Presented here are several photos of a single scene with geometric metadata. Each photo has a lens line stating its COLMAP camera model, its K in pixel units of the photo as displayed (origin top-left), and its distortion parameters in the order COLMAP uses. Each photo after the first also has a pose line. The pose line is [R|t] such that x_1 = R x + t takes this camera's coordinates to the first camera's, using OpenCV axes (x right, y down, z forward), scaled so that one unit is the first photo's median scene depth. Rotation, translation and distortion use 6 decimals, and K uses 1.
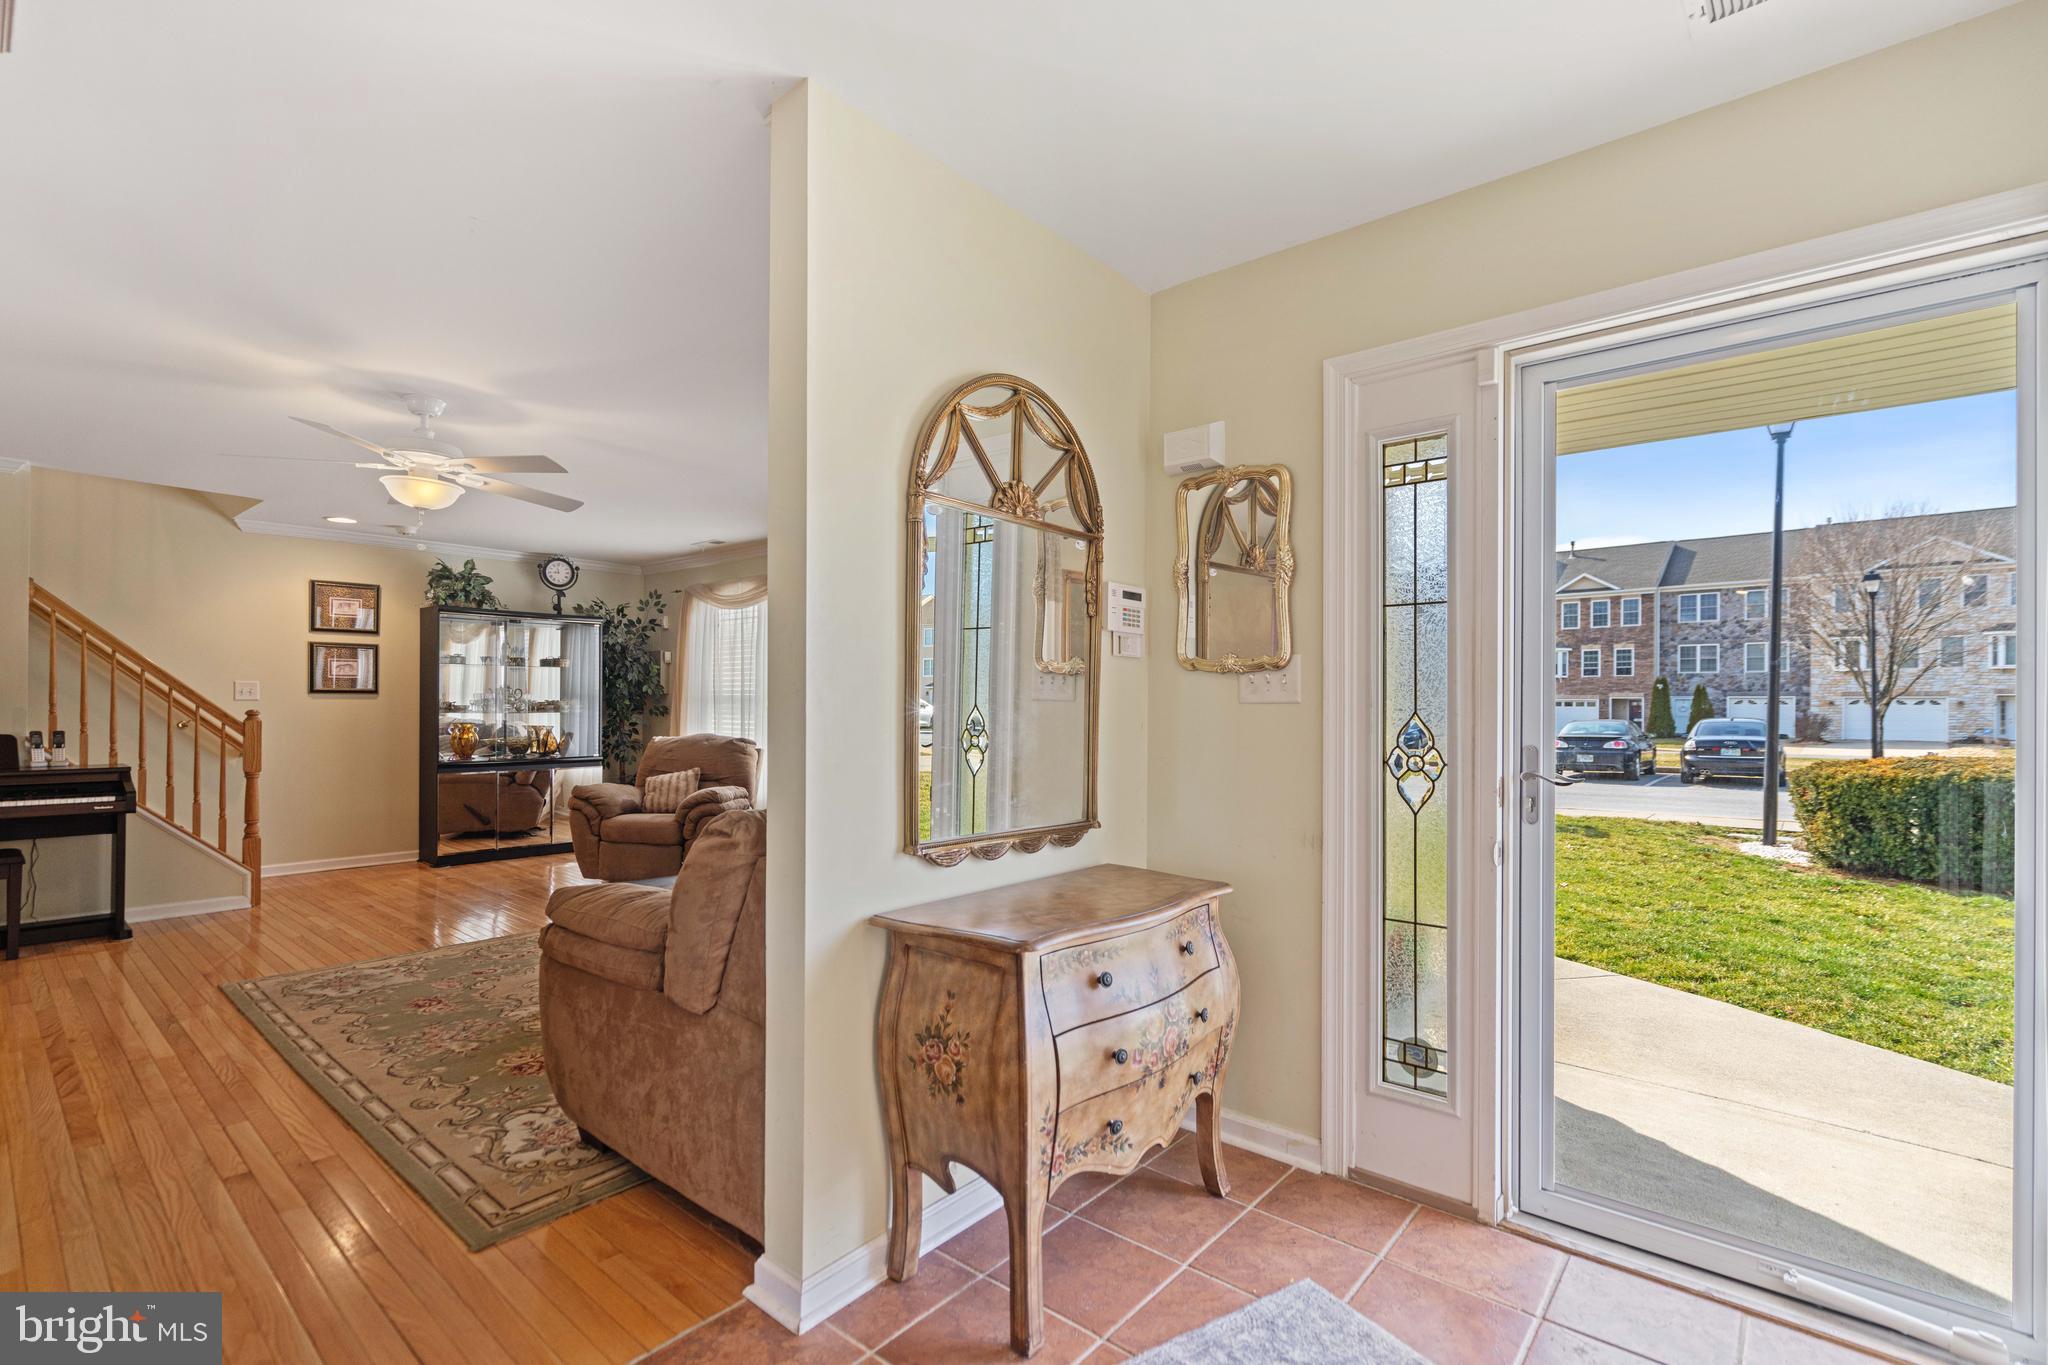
lens RADIAL K [[939.3, 0, 1017.5], [0, 939.3, 691.2], [0, 0, 1]] dist [-0.002223, 0.002804]
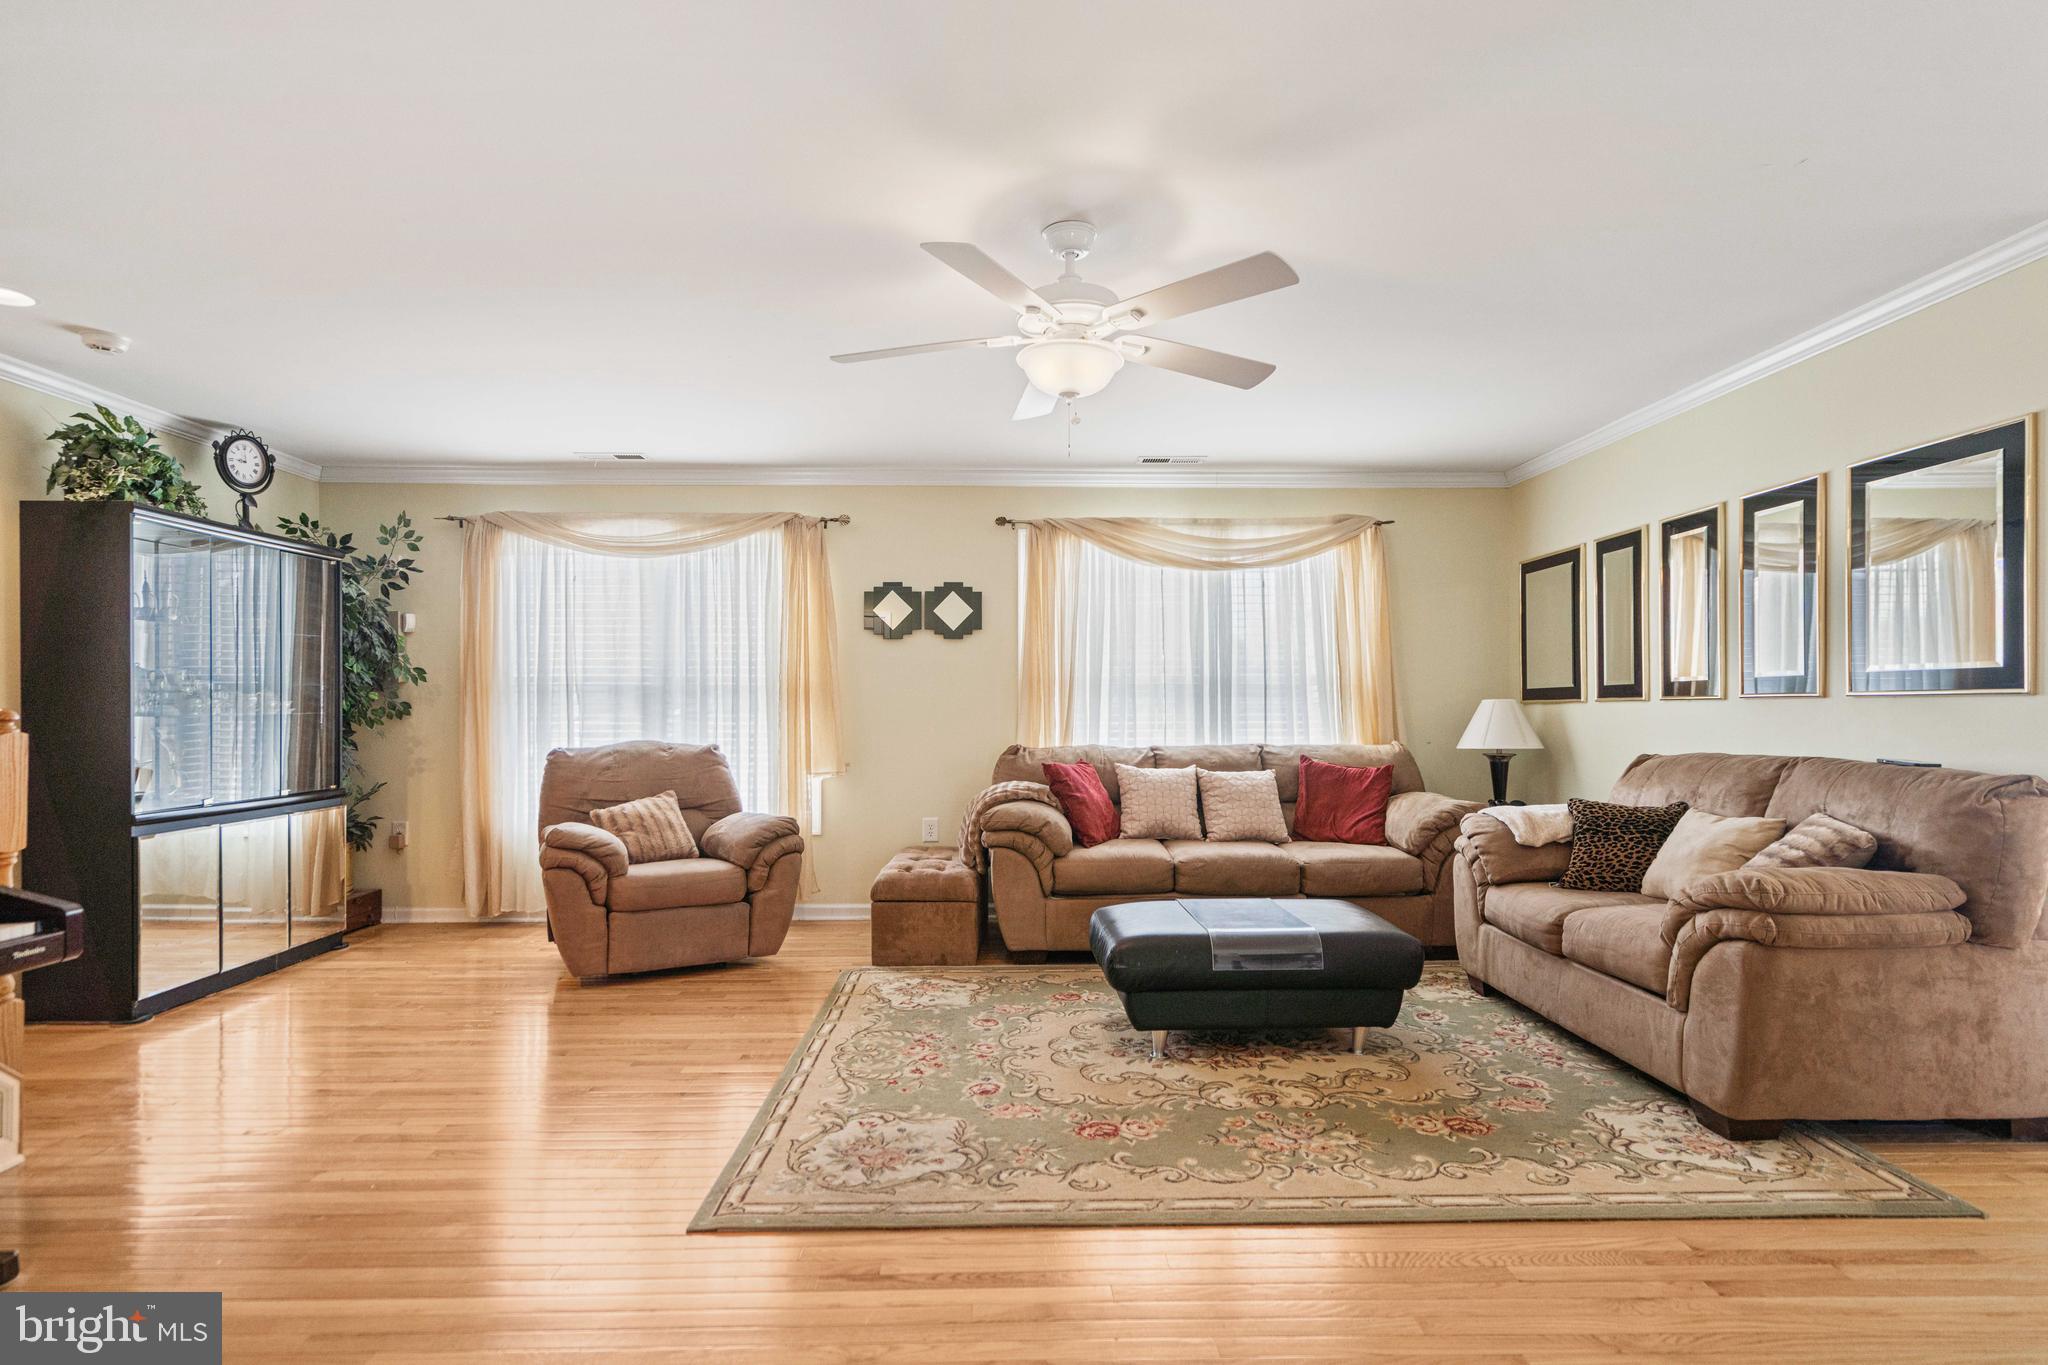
lens RADIAL K [[1049.5, 0, 1016.6], [0, 1049.5, 712.0], [0, 0, 1]] dist [0.003533, -0.000162]
pose [[0.740339, -0.011812, 0.672130, -0.731365], [-0.002715, 0.999785, 0.020561, 0.009368], [-0.672228, -0.017047, 0.740148, 0.300067]]
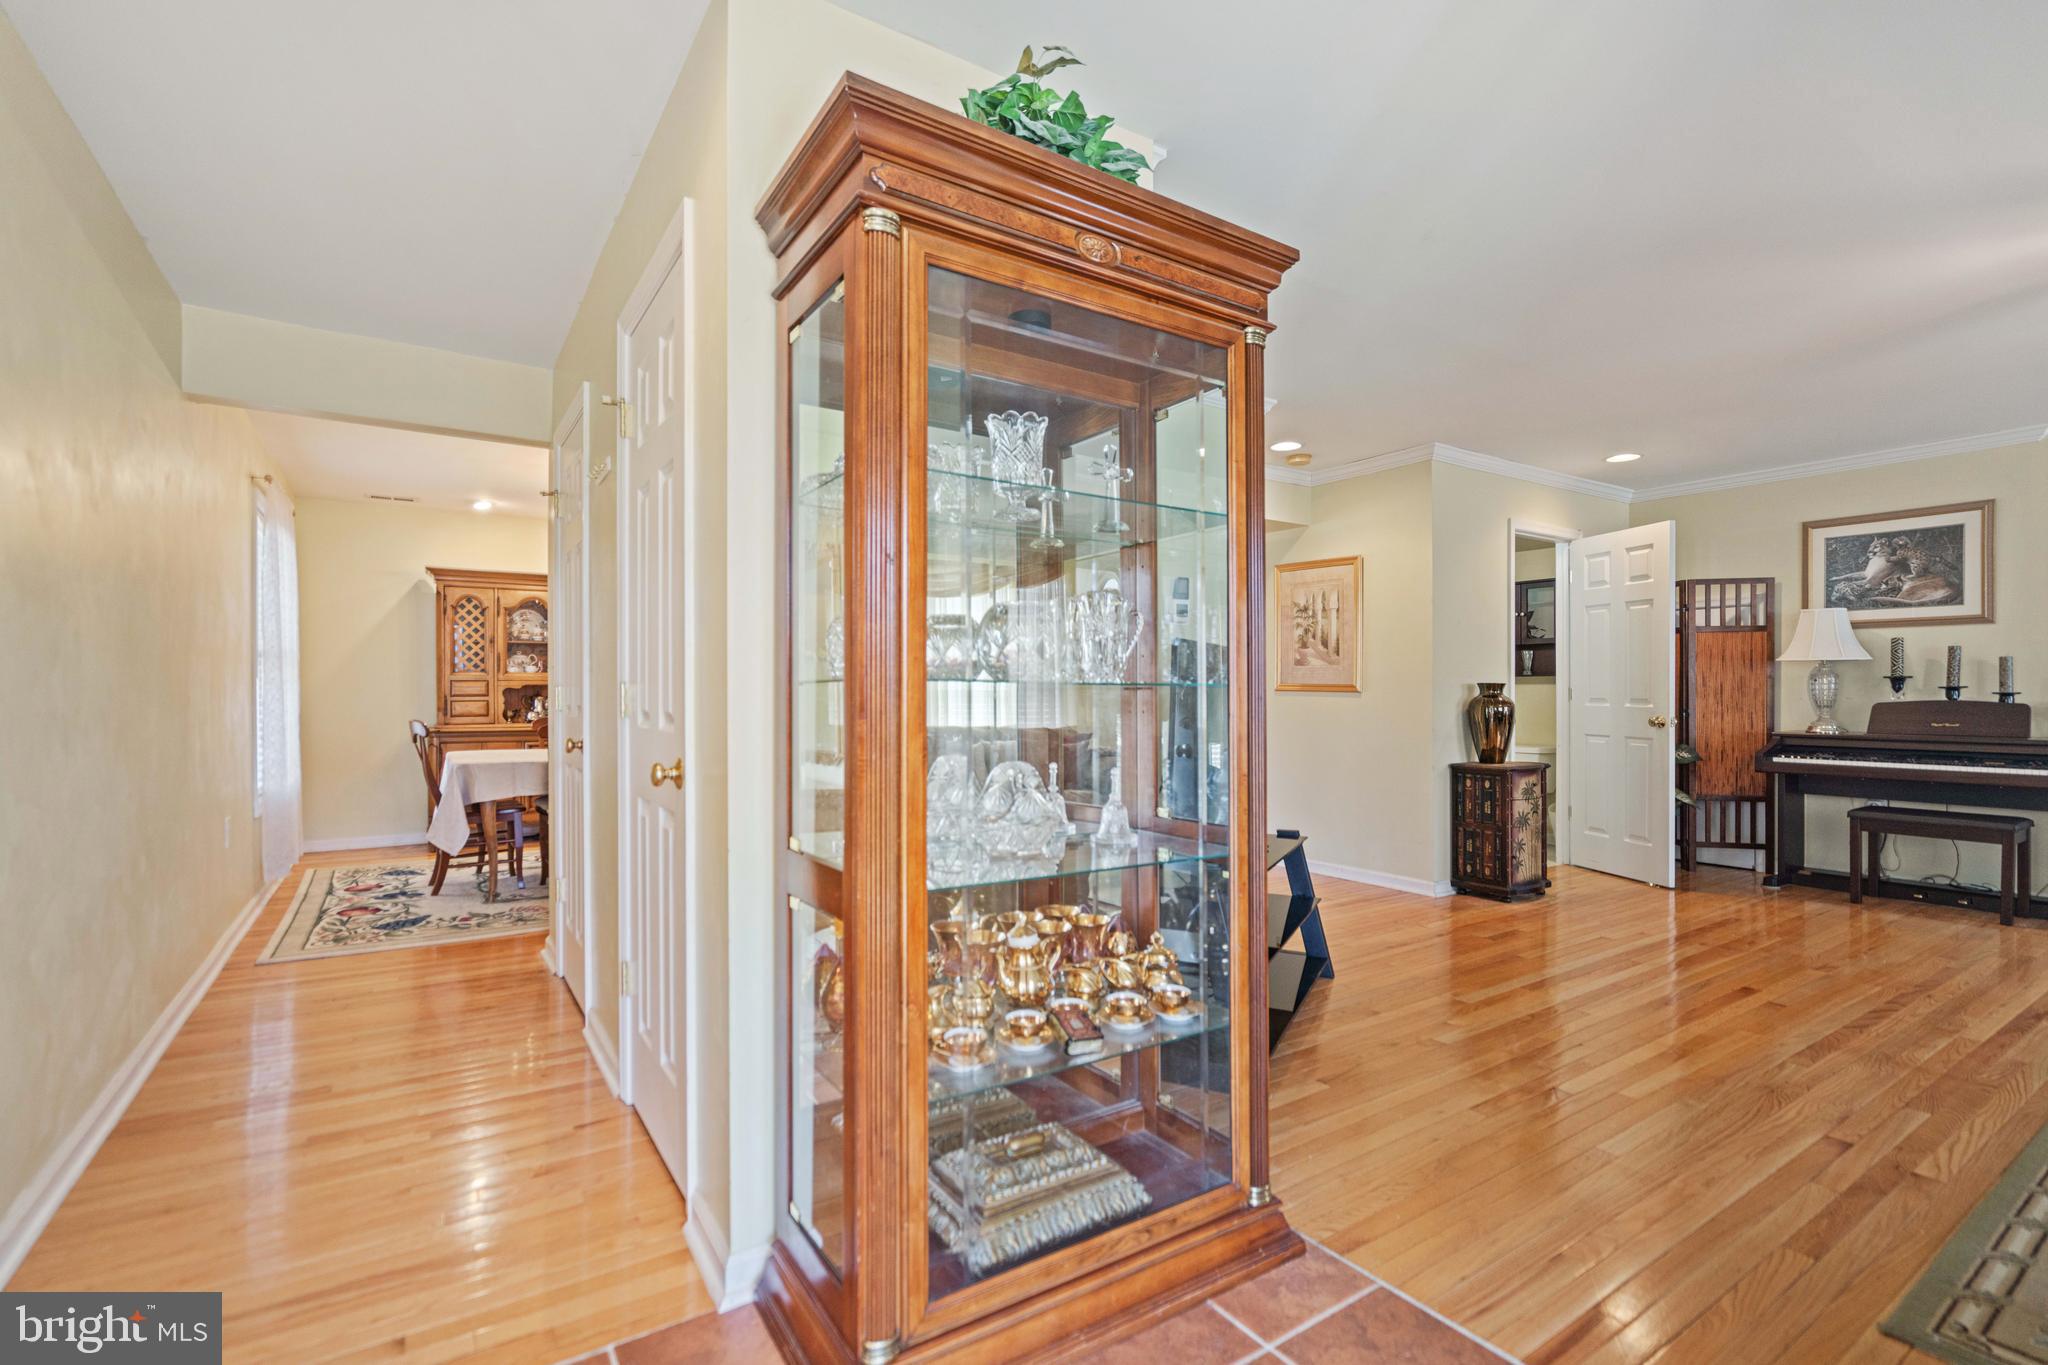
lens RADIAL K [[939.3, 0, 1007.0], [0, 939.3, 691.9], [0, 0, 1]] dist [-0.002223, 0.002804]
pose [[-0.263793, -0.004353, -0.964569, 0.130013], [0.015586, 0.999840, -0.008774, 0.020243], [0.964453, -0.017348, -0.263683, 0.175148]]
